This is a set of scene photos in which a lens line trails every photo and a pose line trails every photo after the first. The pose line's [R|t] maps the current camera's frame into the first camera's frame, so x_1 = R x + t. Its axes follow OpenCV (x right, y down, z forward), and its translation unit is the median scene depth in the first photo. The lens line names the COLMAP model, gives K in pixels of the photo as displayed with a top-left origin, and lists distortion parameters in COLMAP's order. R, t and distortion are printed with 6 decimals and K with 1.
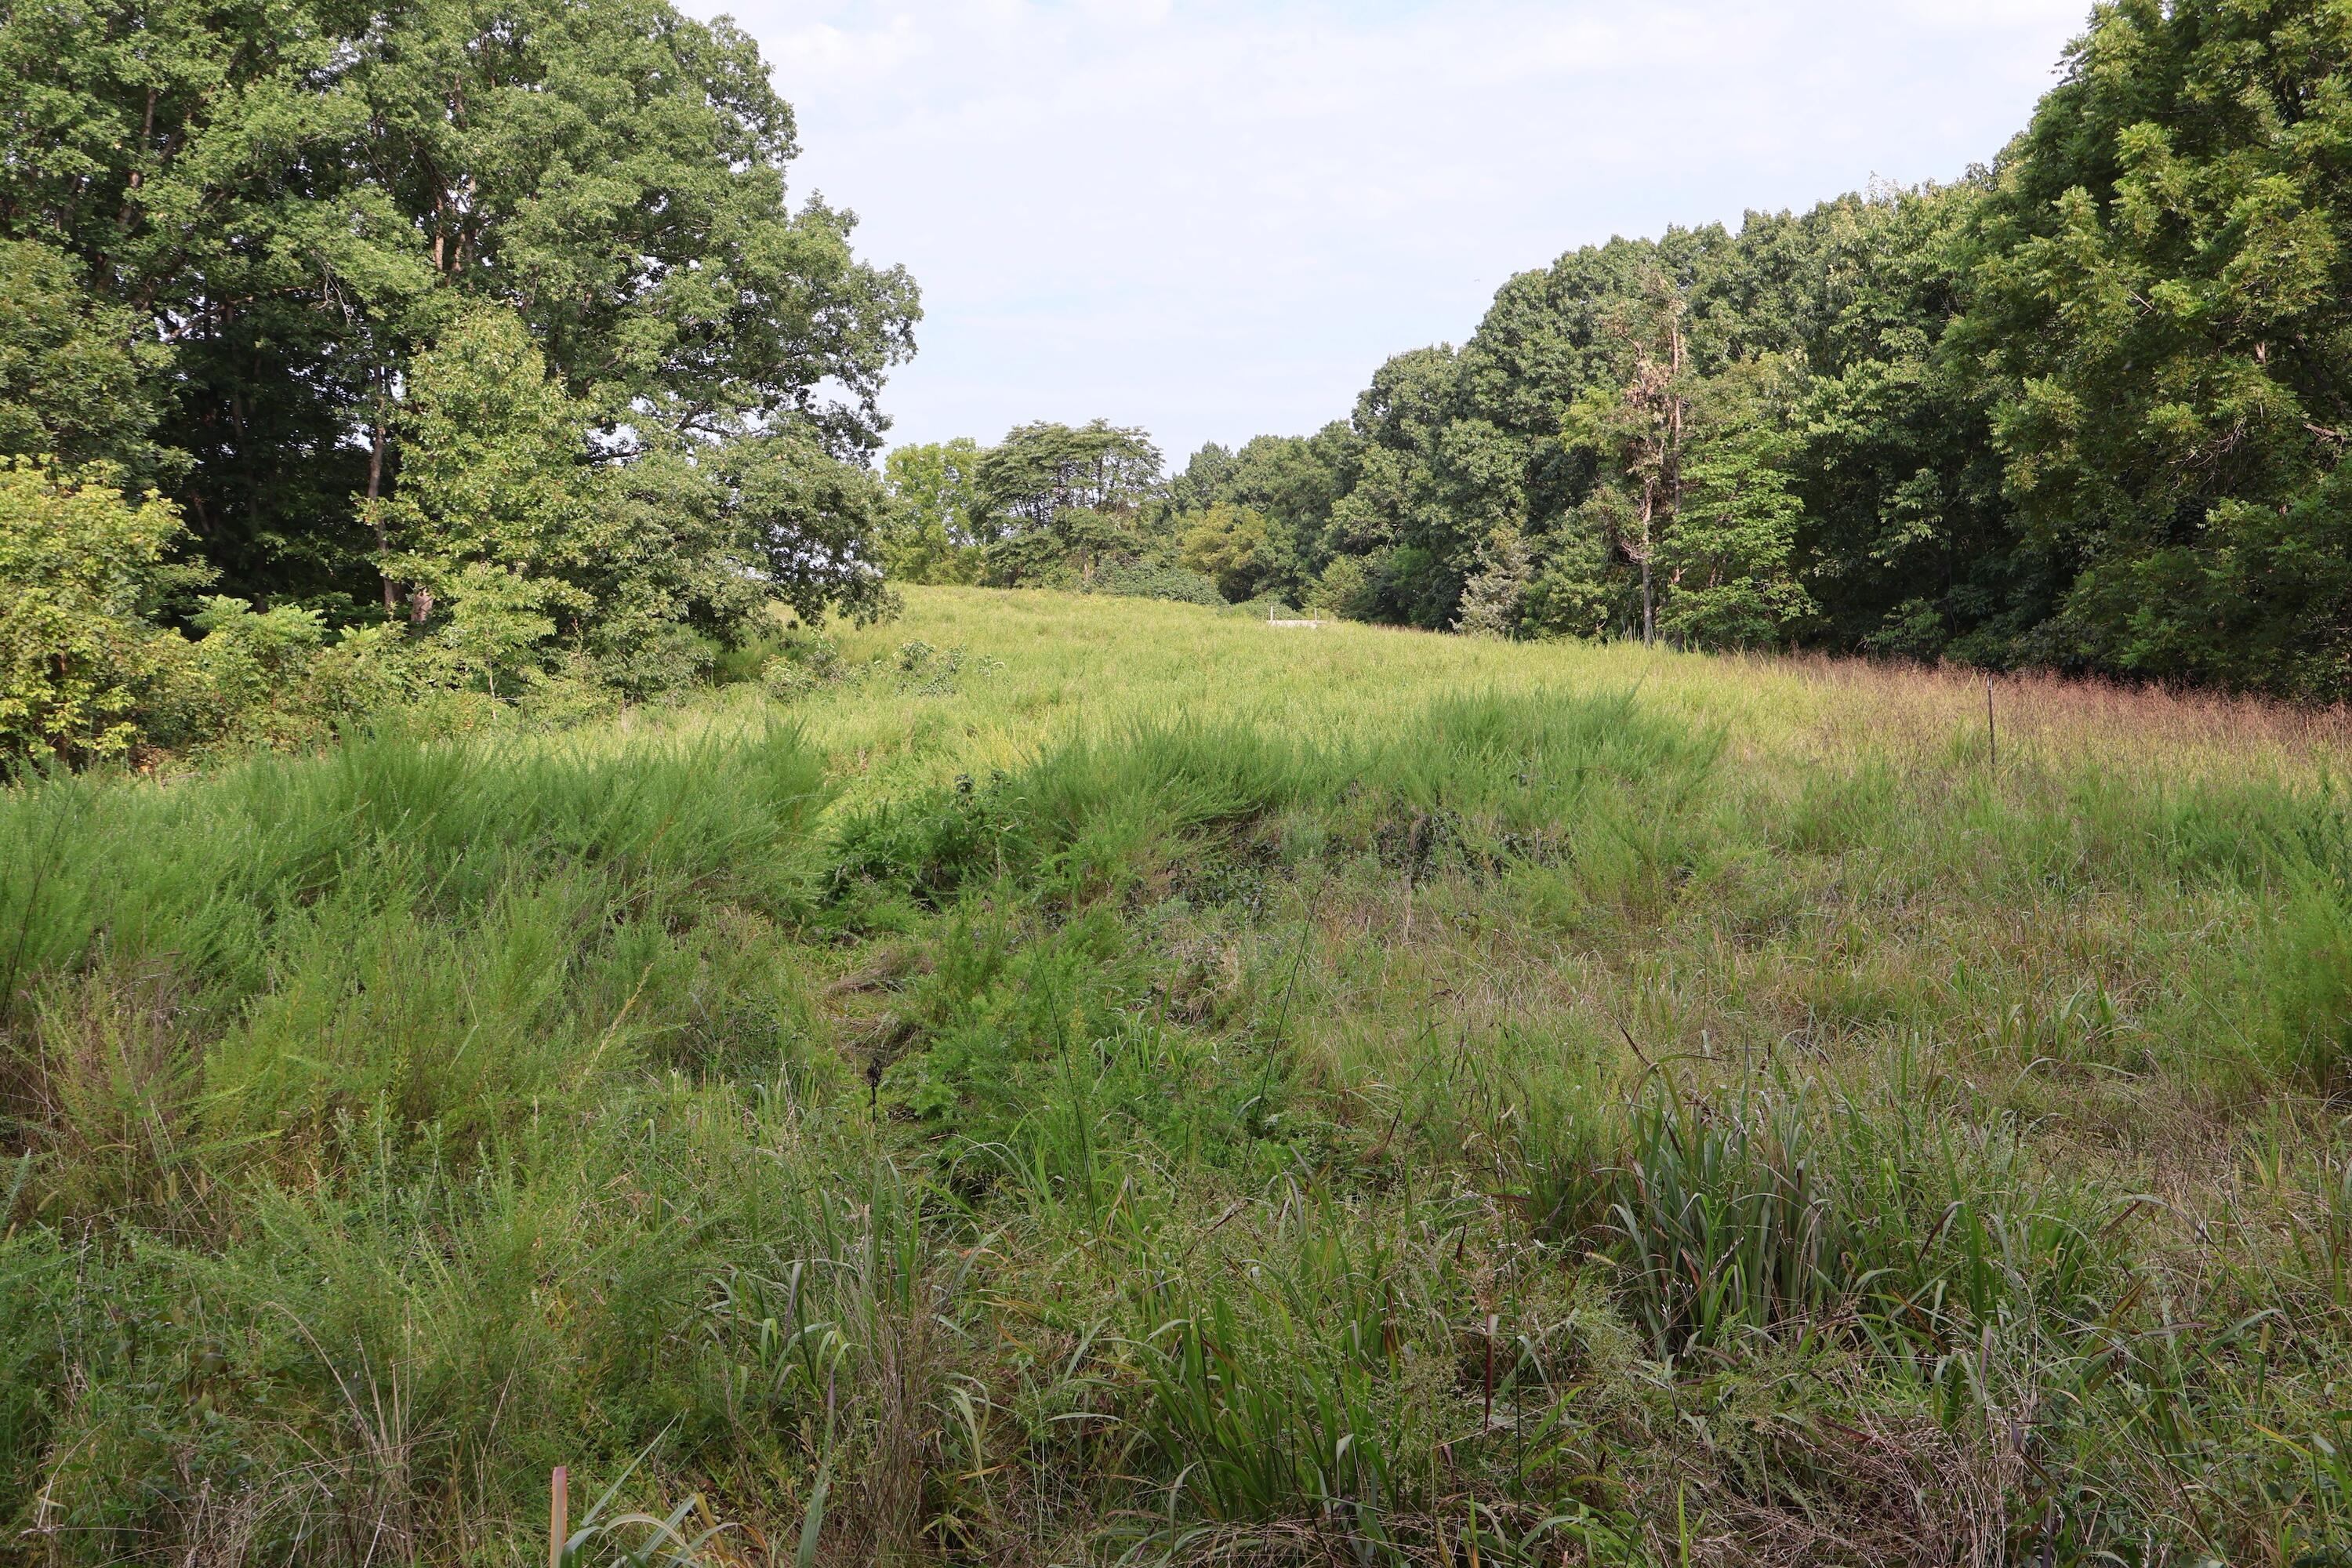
lens RADIAL K [[1977.1, 0, 1184.1], [0, 1977.1, 791.5], [0, 0, 1]] dist [0.001333, 0.000266]
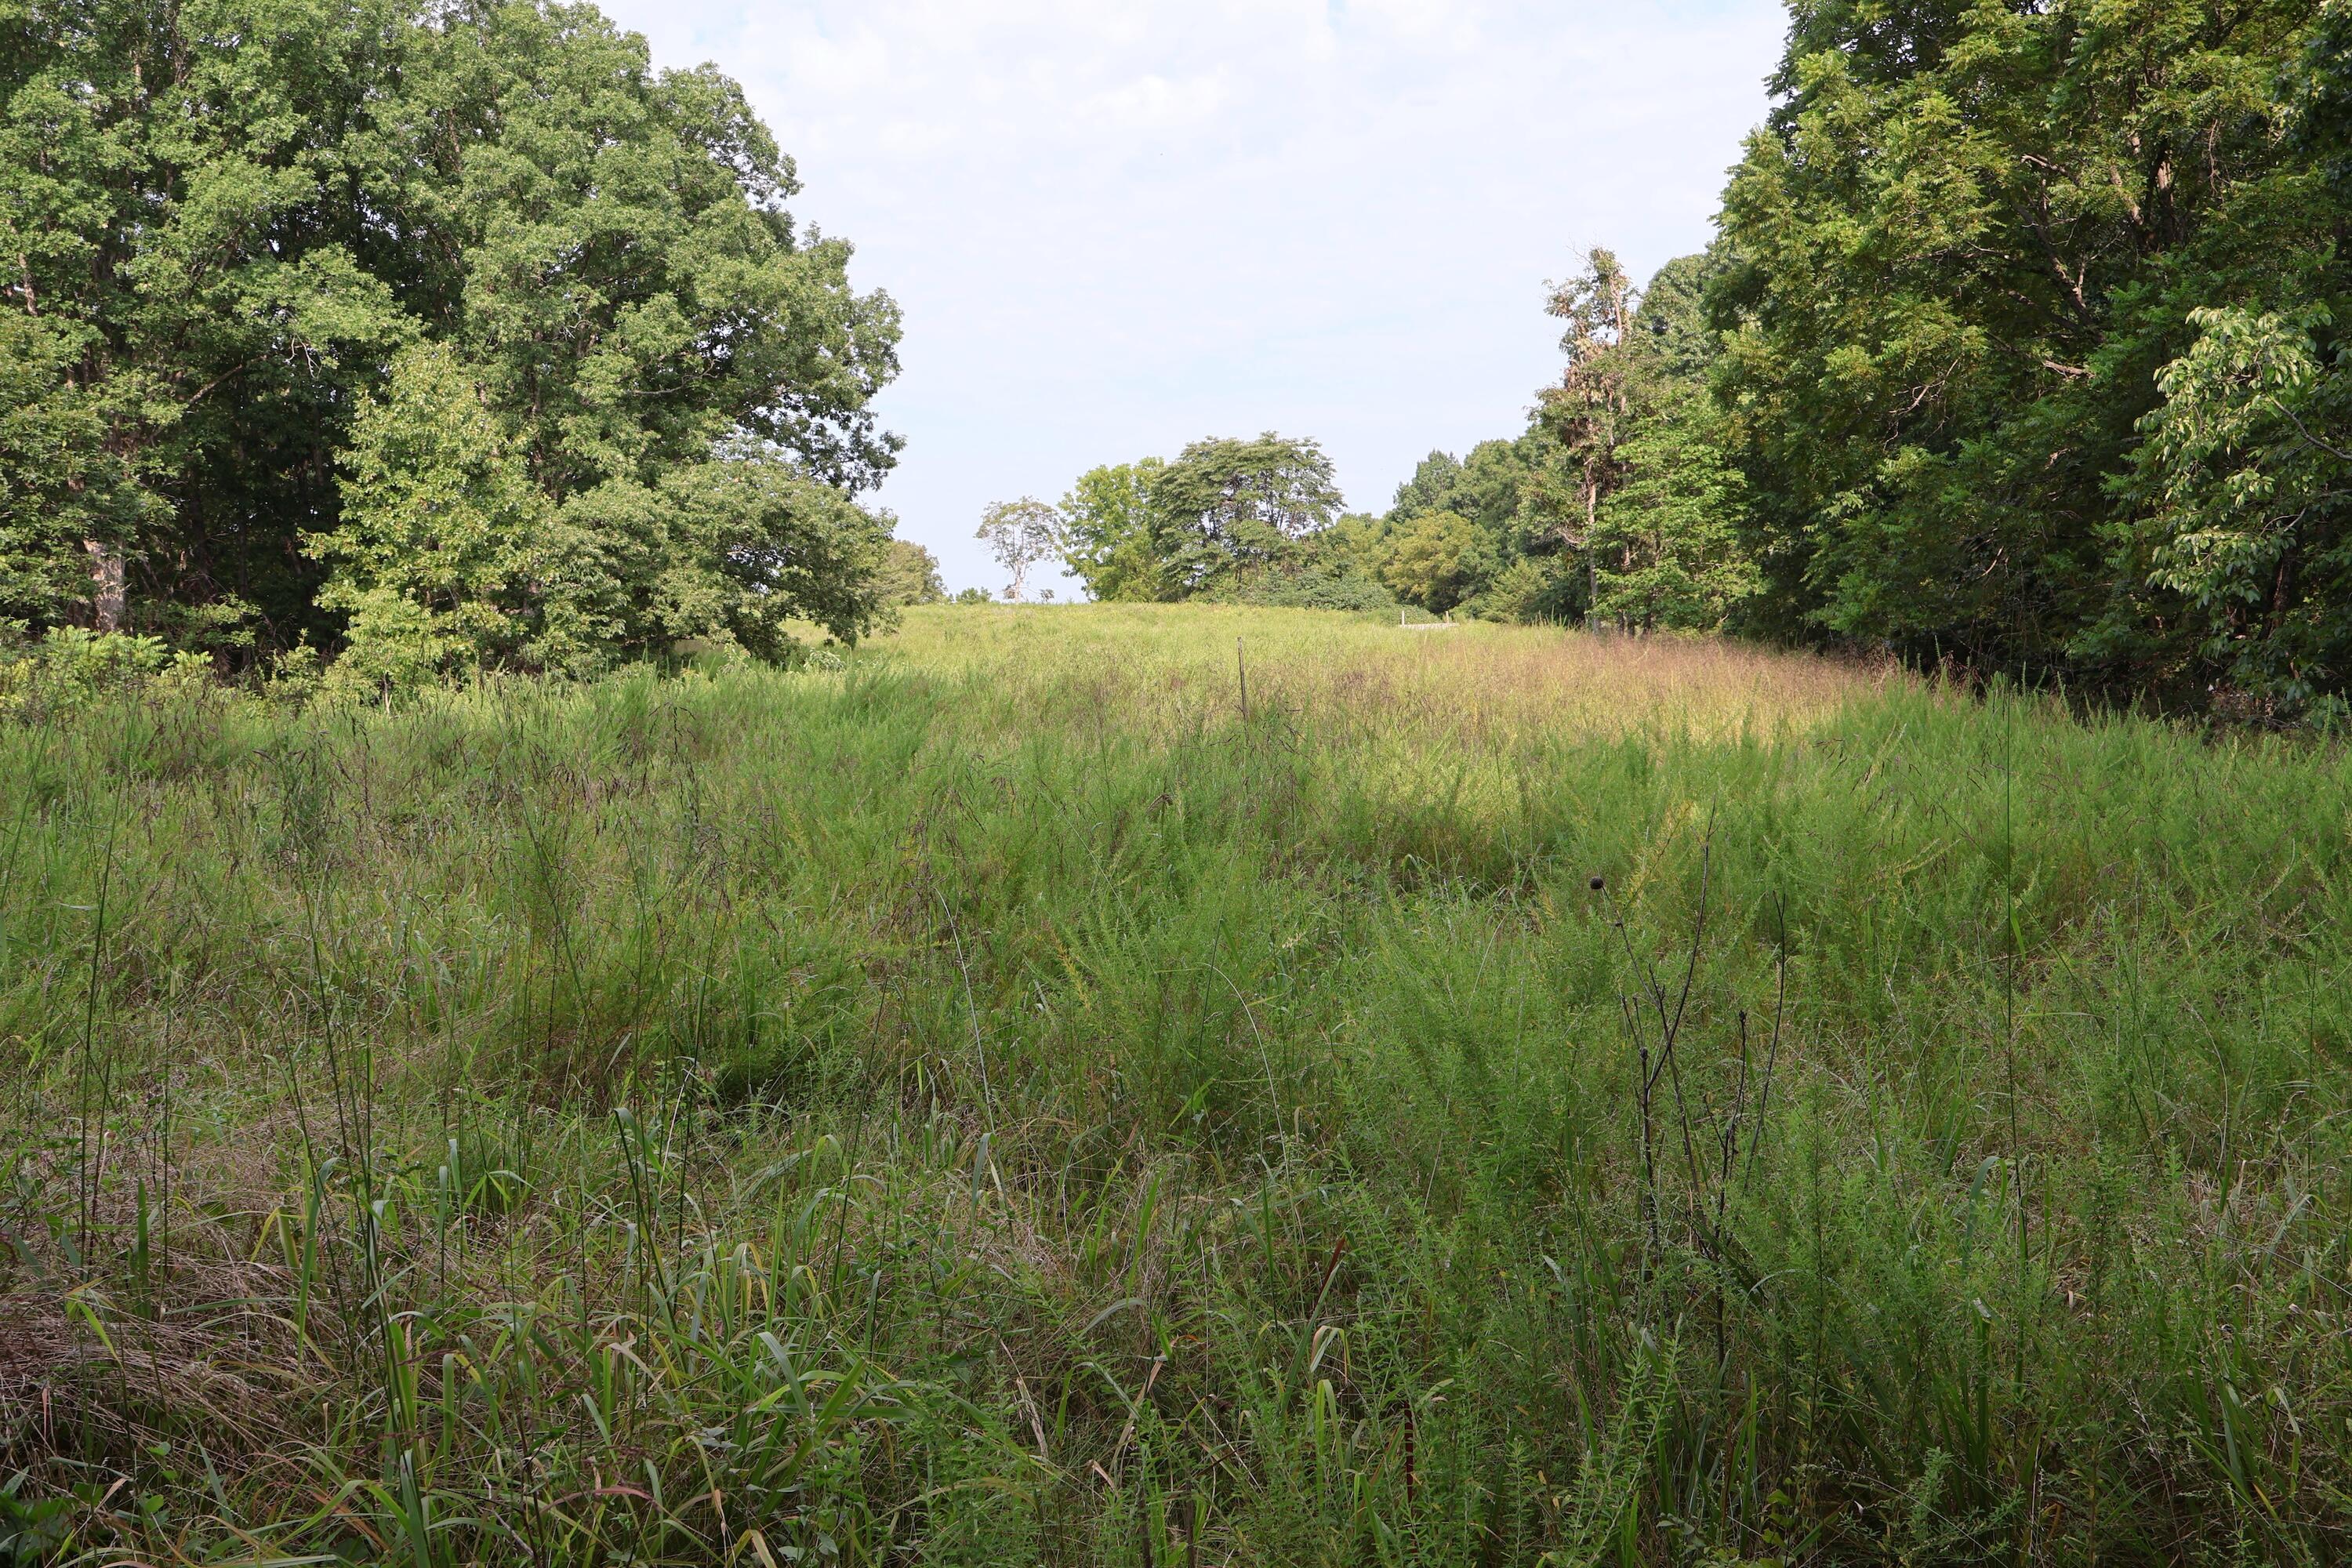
lens RADIAL K [[1977.1, 0, 1189.9], [0, 1977.1, 779.1], [0, 0, 1]] dist [0.001333, 0.000266]
pose [[0.984872, -0.020117, -0.172112, 0.212373], [0.017433, 0.999702, -0.017091, 0.010376], [0.172405, 0.013832, 0.984929, 0.019727]]
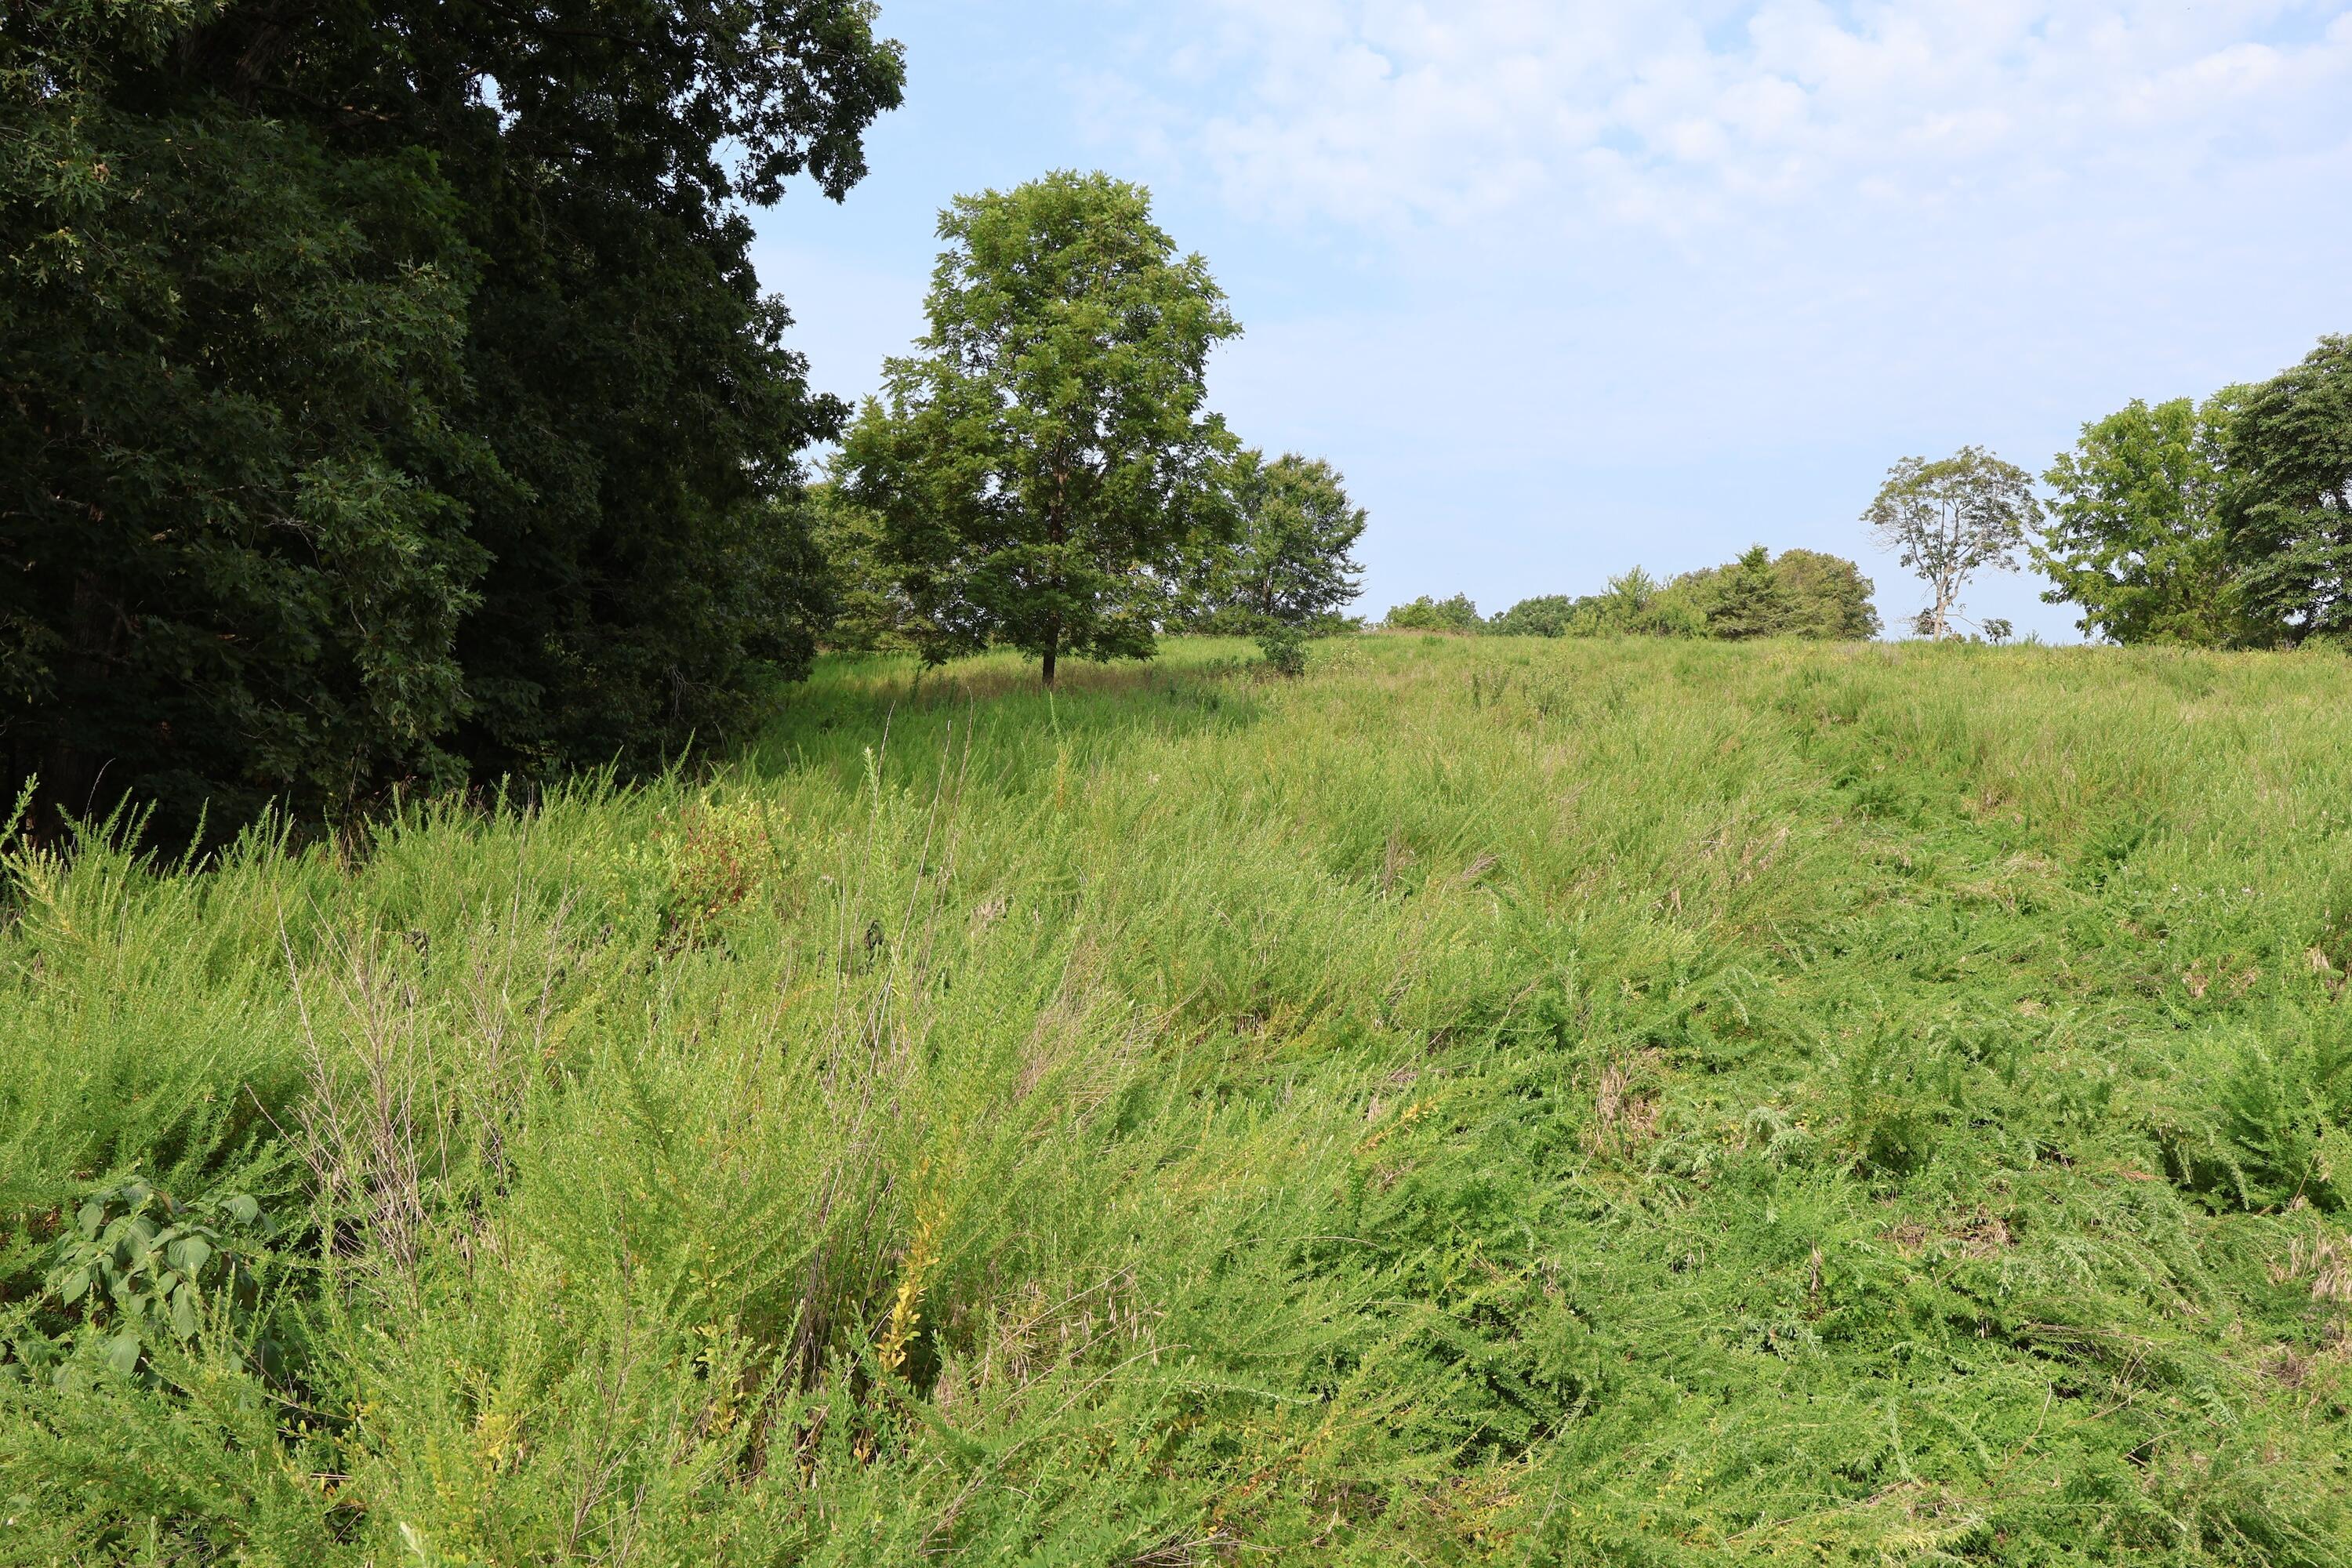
lens RADIAL K [[1977.1, 0, 1175.1], [0, 1977.1, 783.2], [0, 0, 1]] dist [0.001333, 0.000266]
pose [[0.779304, 0.051367, -0.624537, 0.014737], [-0.081763, 0.996450, -0.020069, -0.093972], [0.621289, 0.066704, 0.780737, 1.083250]]
